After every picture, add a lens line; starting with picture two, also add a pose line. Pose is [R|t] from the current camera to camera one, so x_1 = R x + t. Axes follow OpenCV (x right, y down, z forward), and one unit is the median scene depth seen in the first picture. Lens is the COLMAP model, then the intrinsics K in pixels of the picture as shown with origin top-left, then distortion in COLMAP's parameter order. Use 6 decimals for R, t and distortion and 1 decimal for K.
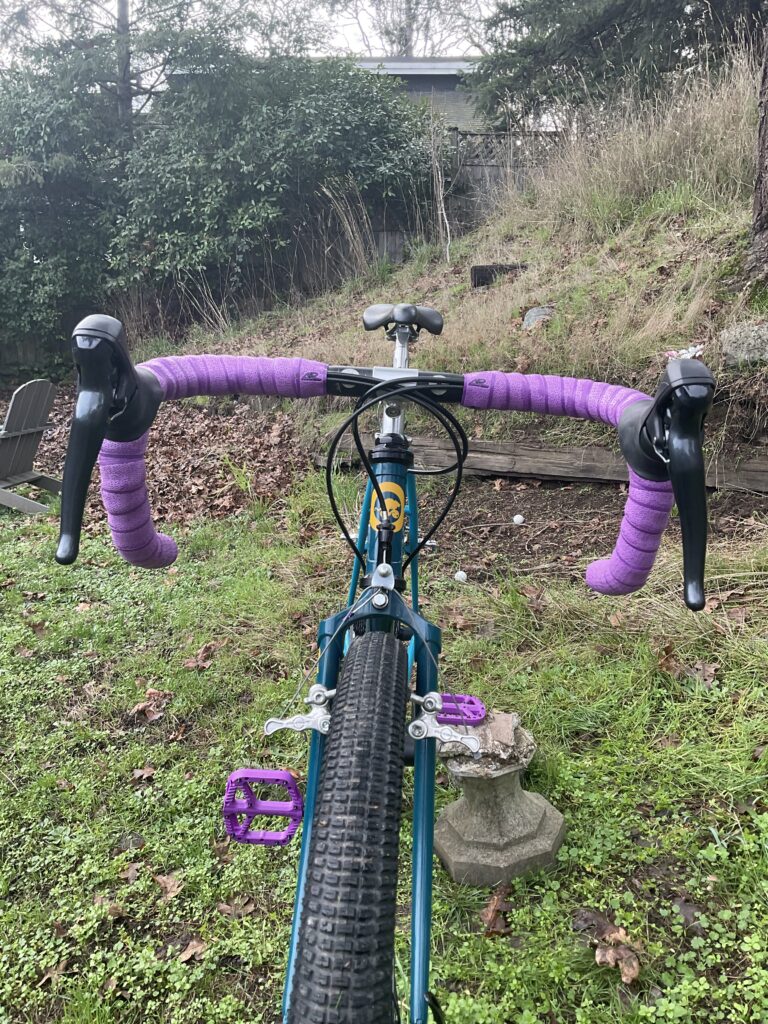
lens RADIAL K [[845.0, 0, 384.0], [0, 845.0, 512.0], [0, 0, 1]] dist [0.082007, -0.164777]
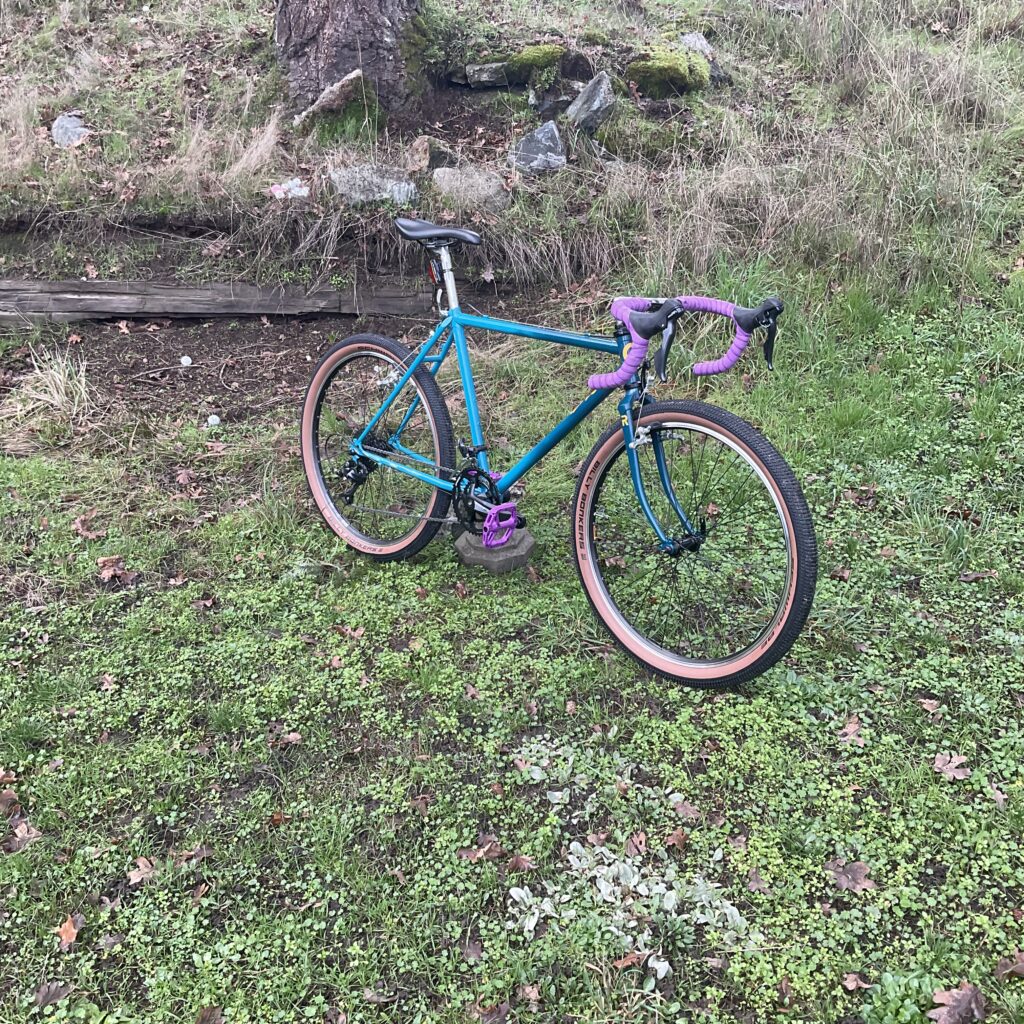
lens RADIAL K [[1122.7, 0, 512.0], [0, 1122.7, 512.0], [0, 0, 1]] dist [0.118276, -0.249331]
pose [[0.668547, -0.216524, 0.711450, -1.088788], [0.093094, 0.973517, 0.208803, -0.116279], [-0.737820, -0.073363, 0.670999, -0.382163]]
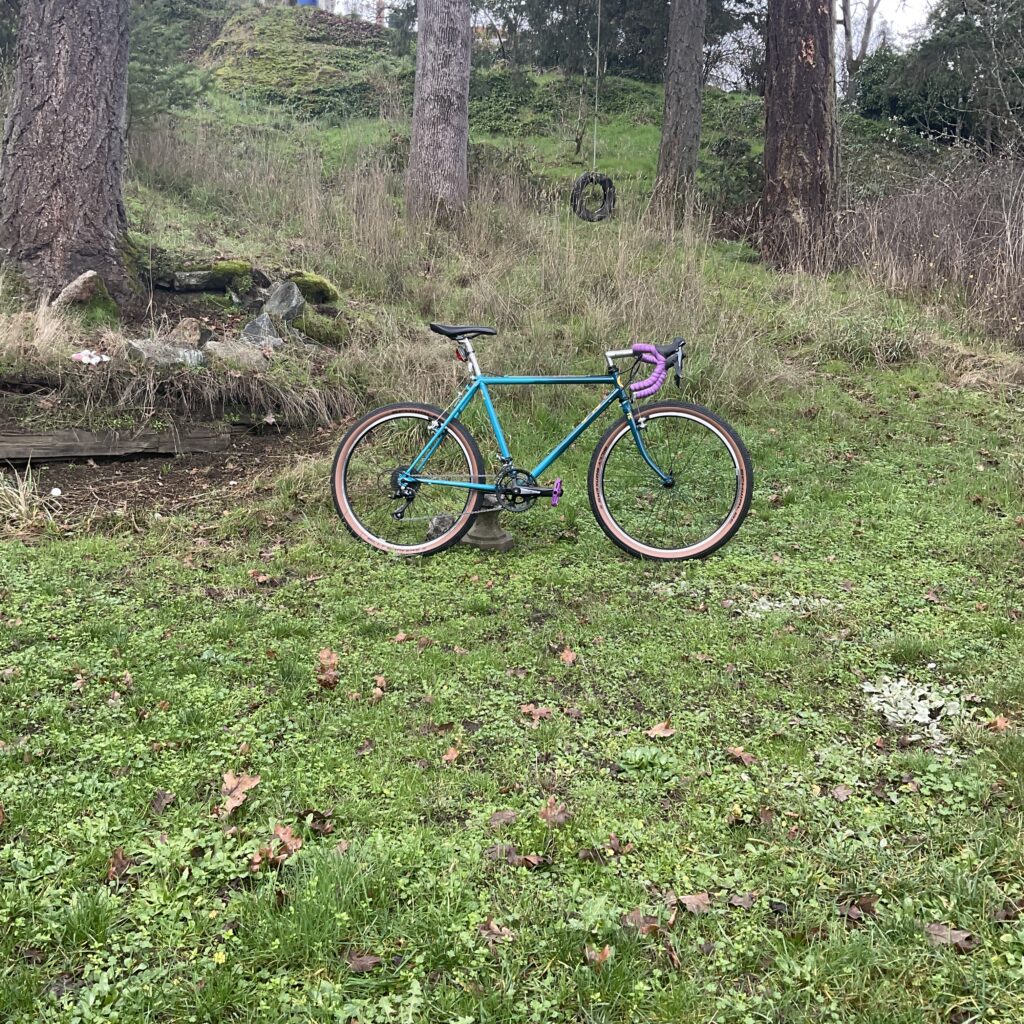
lens RADIAL K [[1122.7, 0, 512.0], [0, 1122.7, 512.0], [0, 0, 1]] dist [0.118276, -0.249331]
pose [[0.132735, -0.083818, 0.987601, -2.385725], [0.165532, 0.984298, 0.061290, 0.079696], [-0.977231, 0.155345, 0.144526, 0.345222]]
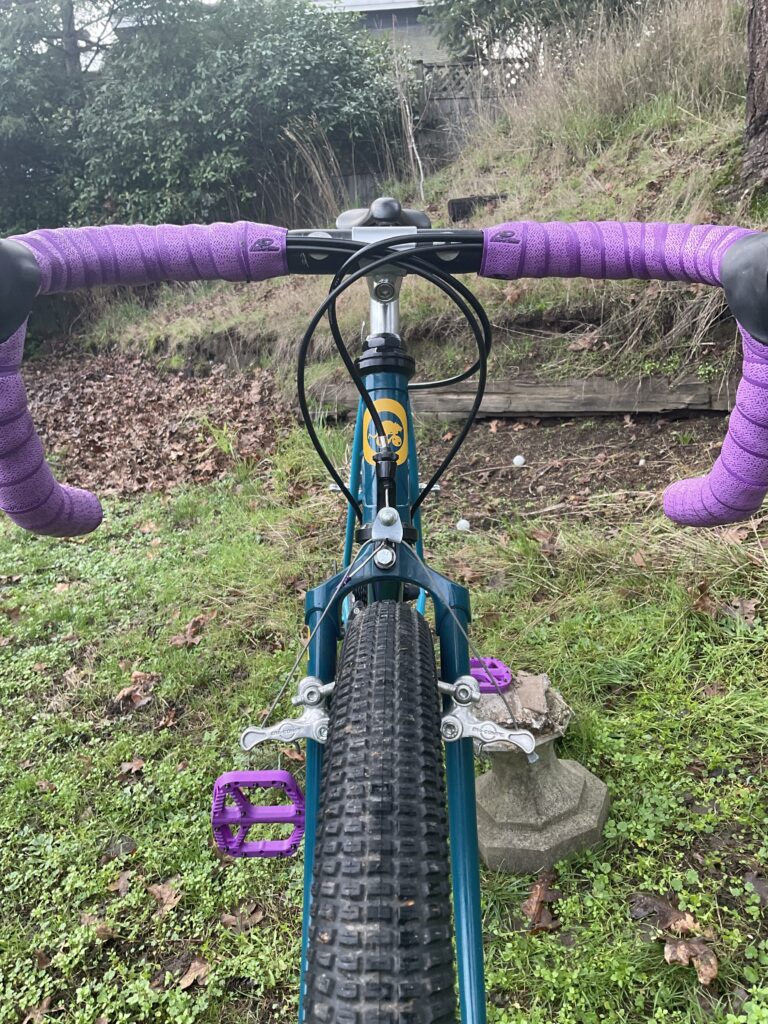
lens RADIAL K [[845.0, 0, 384.0], [0, 845.0, 512.0], [0, 0, 1]] dist [0.082007, -0.164777]
pose [[0.997302, -0.073026, 0.007541, -0.003458], [0.072547, 0.996051, 0.051178, 0.011513], [-0.011249, -0.050493, 0.998661, 0.112885]]
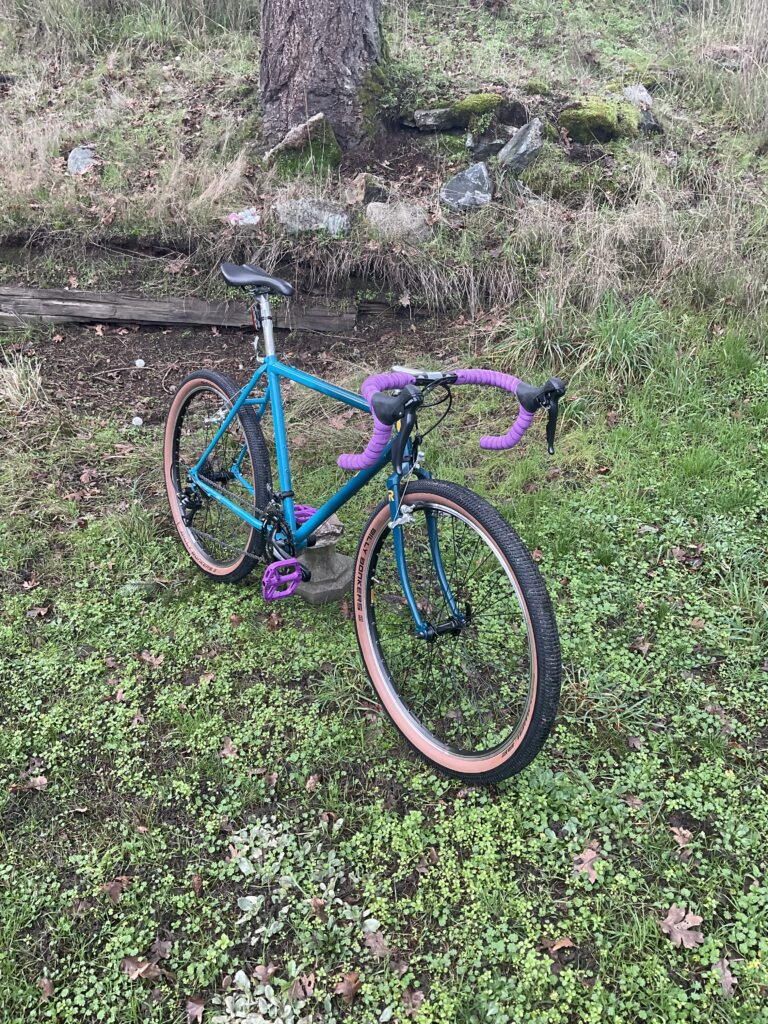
lens RADIAL K [[845.0, 0, 384.0], [0, 845.0, 512.0], [0, 0, 1]] dist [0.082007, -0.164777]
pose [[0.779697, -0.202563, 0.592487, -0.612607], [0.049862, 0.963309, 0.263724, -0.166581], [-0.624169, -0.176082, 0.761189, -0.308837]]
